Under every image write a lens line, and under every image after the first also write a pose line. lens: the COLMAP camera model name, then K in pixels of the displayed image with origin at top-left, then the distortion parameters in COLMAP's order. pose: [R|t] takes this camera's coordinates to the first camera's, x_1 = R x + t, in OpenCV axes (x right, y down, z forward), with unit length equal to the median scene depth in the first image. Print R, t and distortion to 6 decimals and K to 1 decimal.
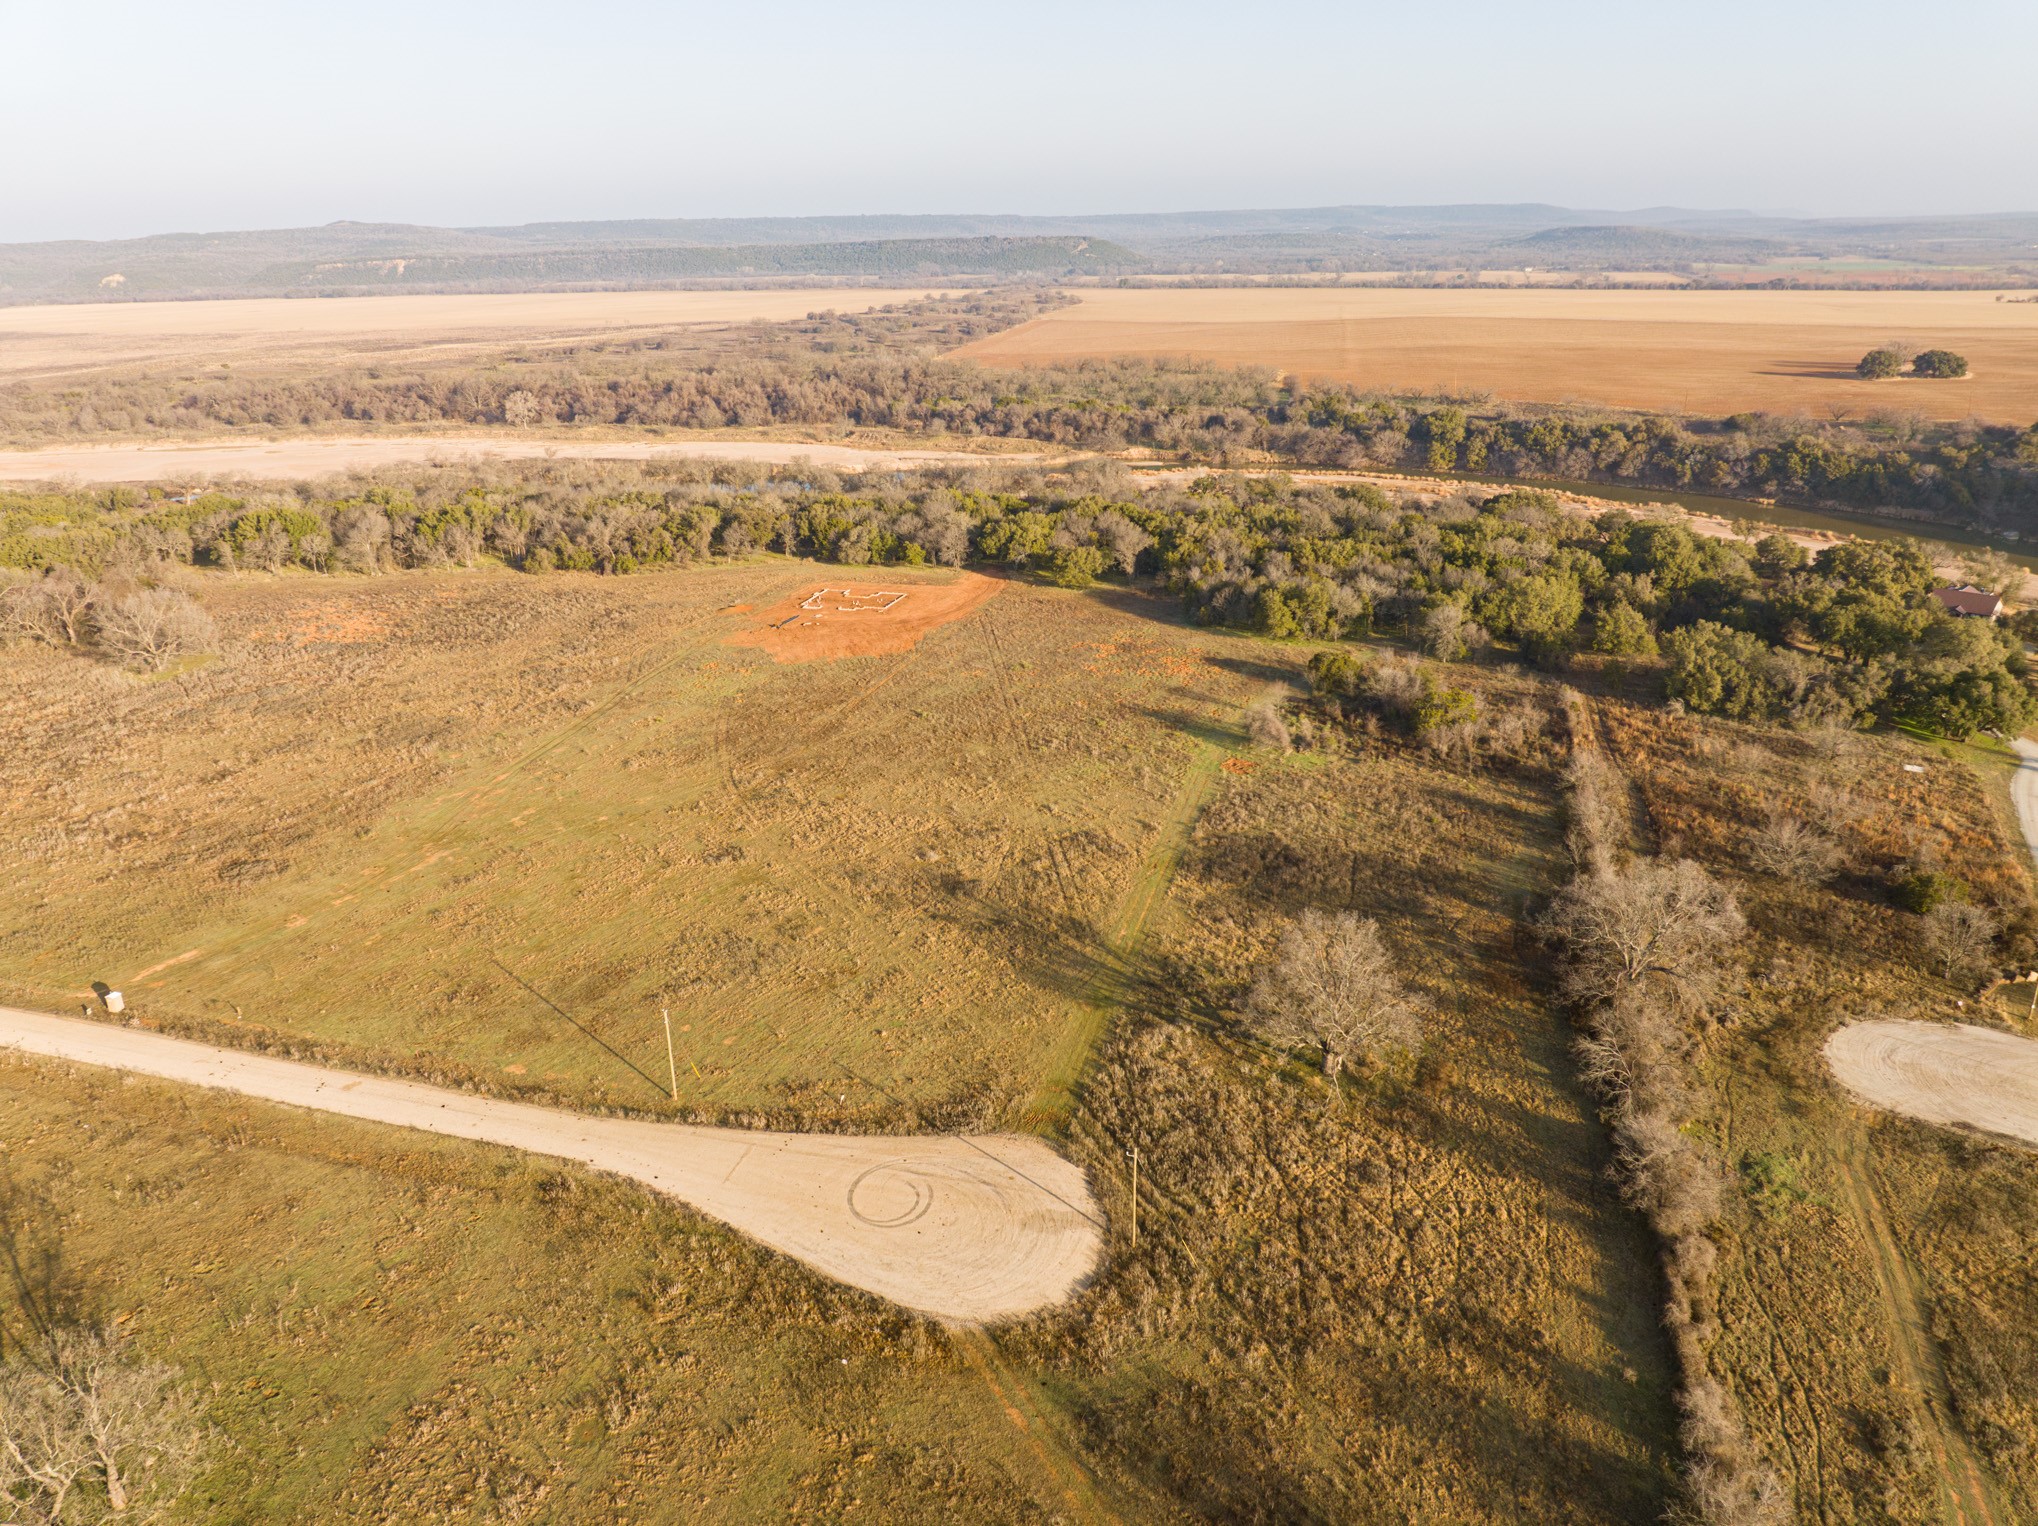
lens RADIAL K [[1429.7, 0, 1026.4], [0, 1429.7, 753.8], [0, 0, 1]] dist [-0.045975, 0.013188]
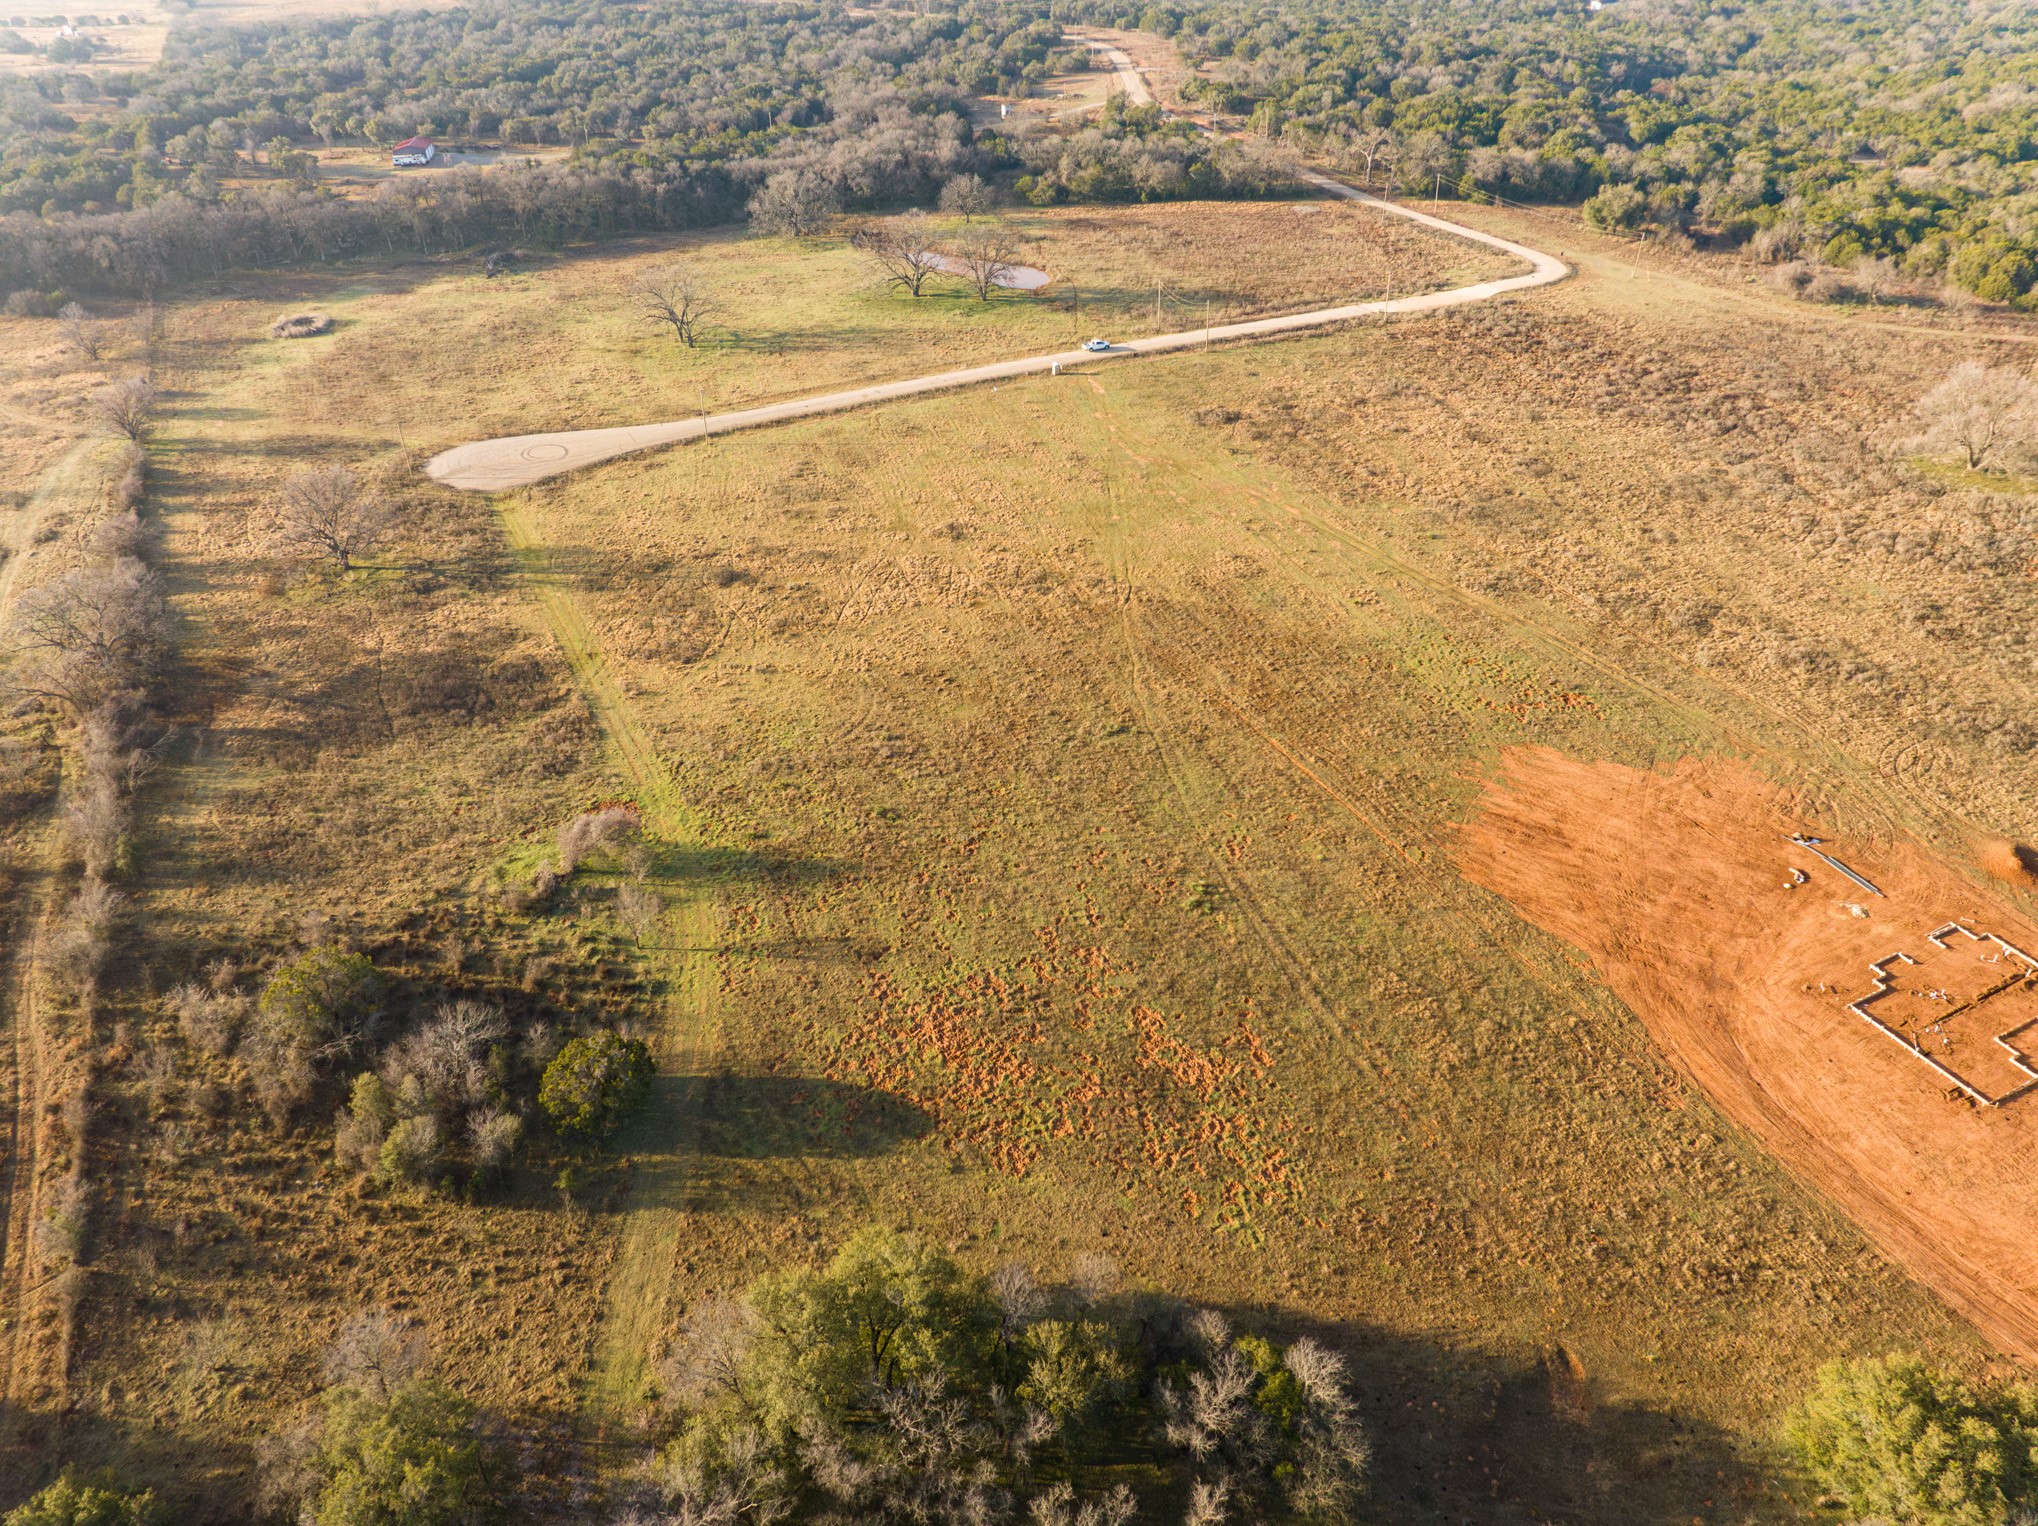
lens RADIAL K [[1429.7, 0, 1028.5], [0, 1429.7, 762.6], [0, 0, 1]] dist [-0.045975, 0.013188]
pose [[-0.730087, 0.404317, -0.550909, 0.224761], [-0.206658, 0.637801, 0.741959, -0.340528], [0.651356, 0.655544, -0.382095, 0.830190]]
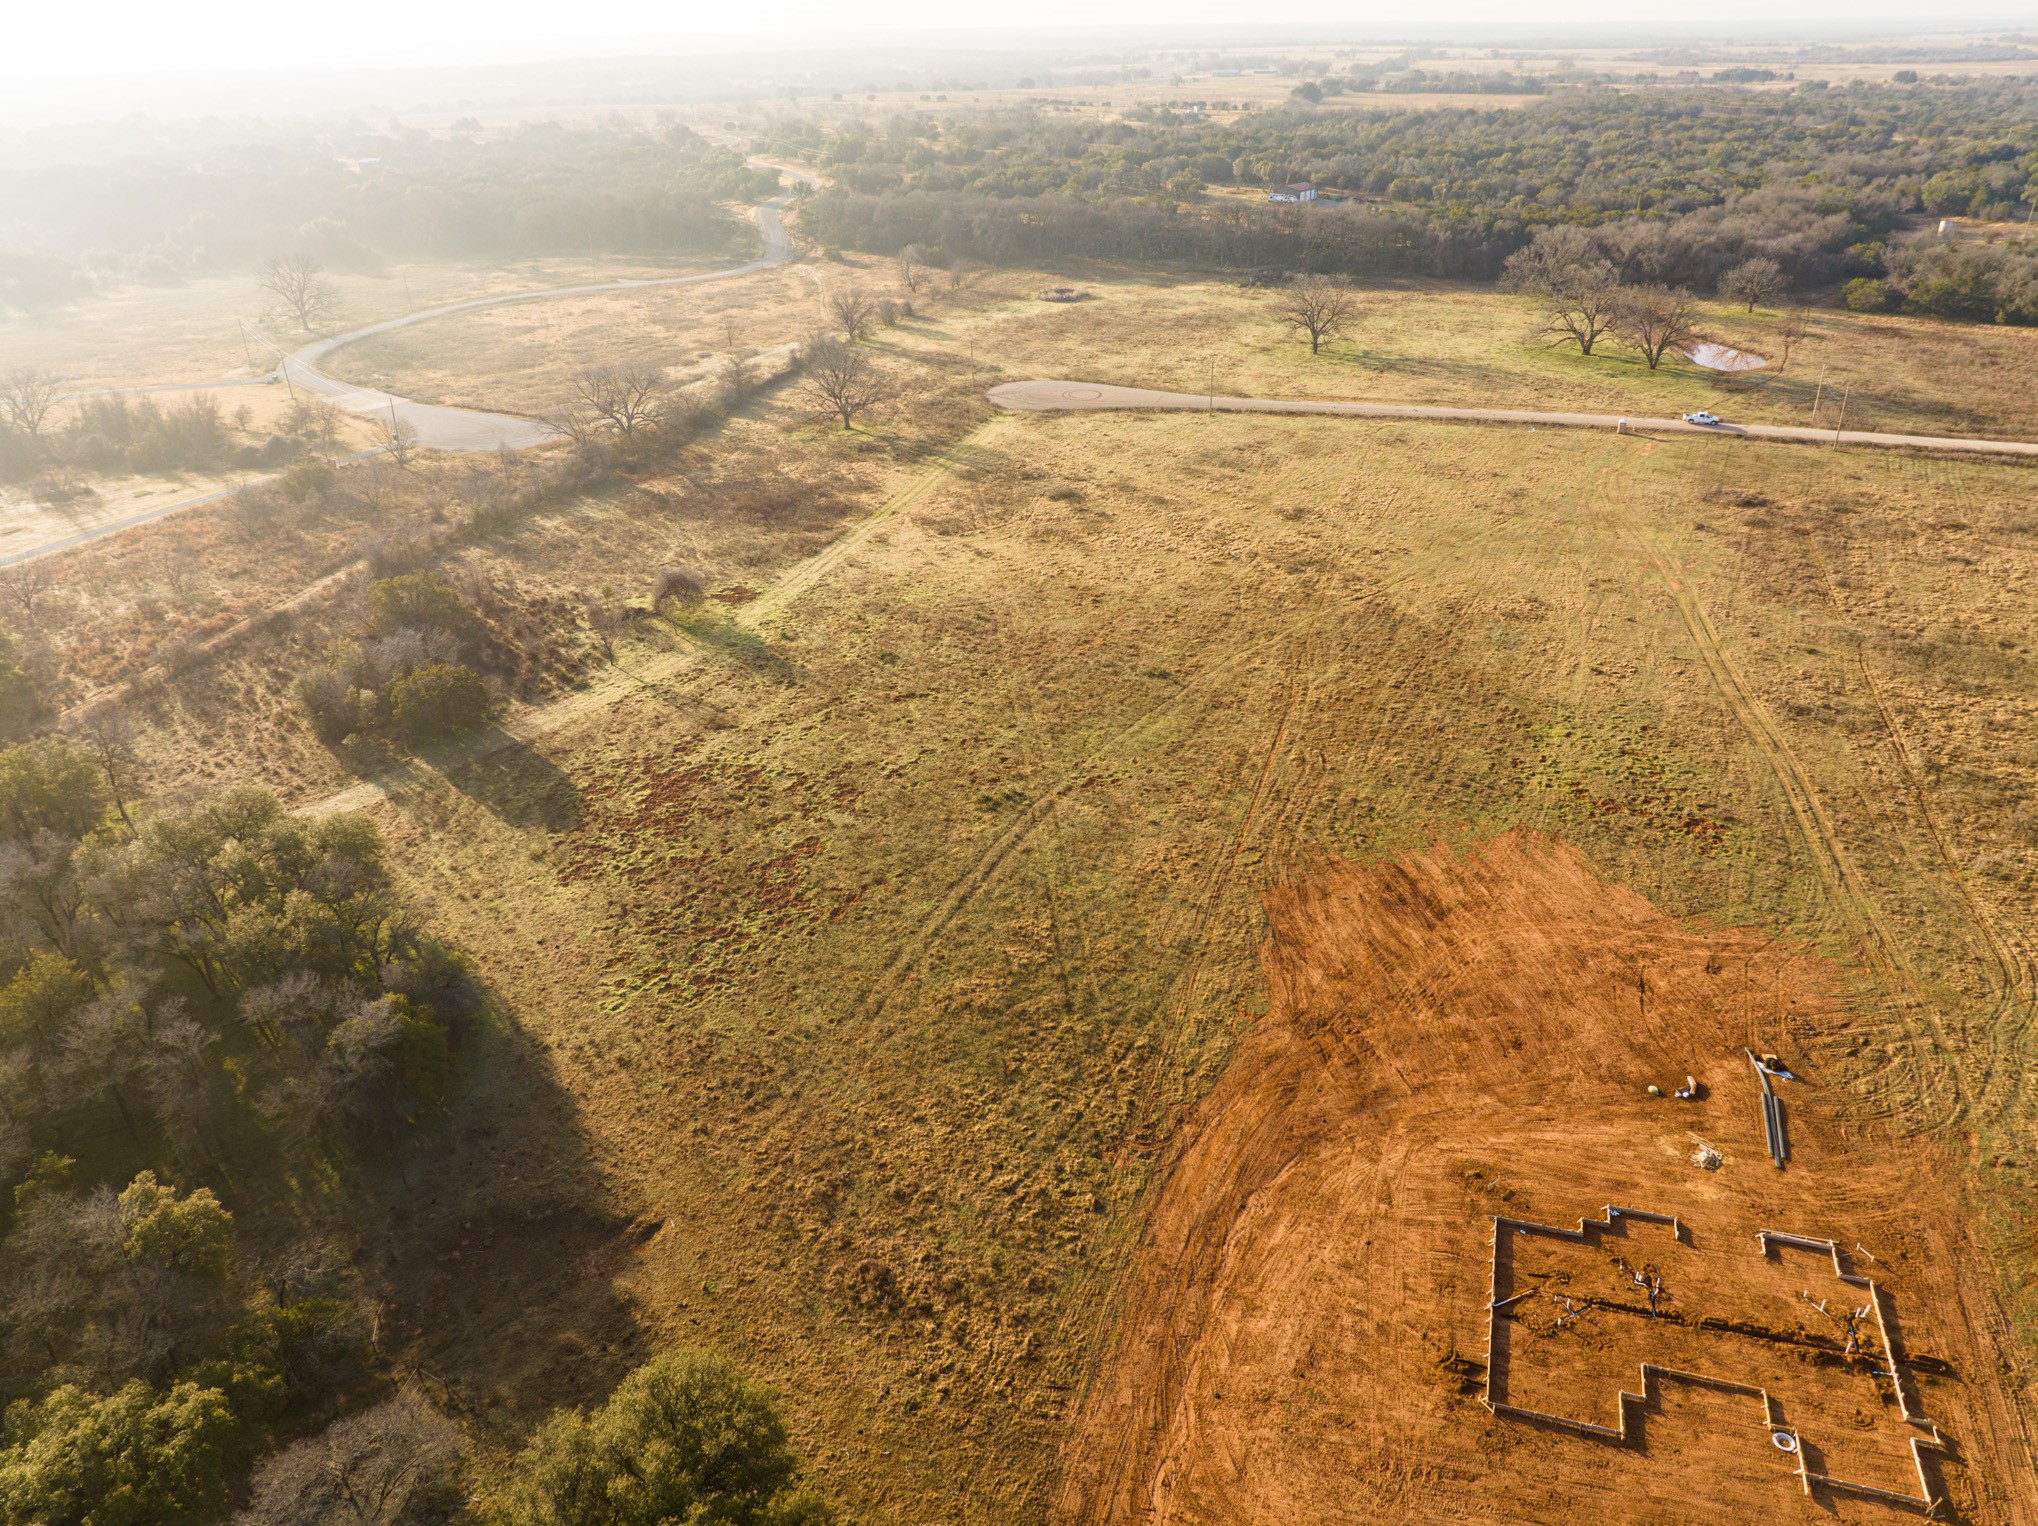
lens RADIAL K [[1429.7, 0, 1026.6], [0, 1429.7, 769.9], [0, 0, 1]] dist [-0.045975, 0.013188]
pose [[-0.999112, 0.030509, 0.029075, -0.020874], [0.042030, 0.670293, 0.740906, -0.306852], [0.003116, 0.741469, -0.670979, 0.966440]]
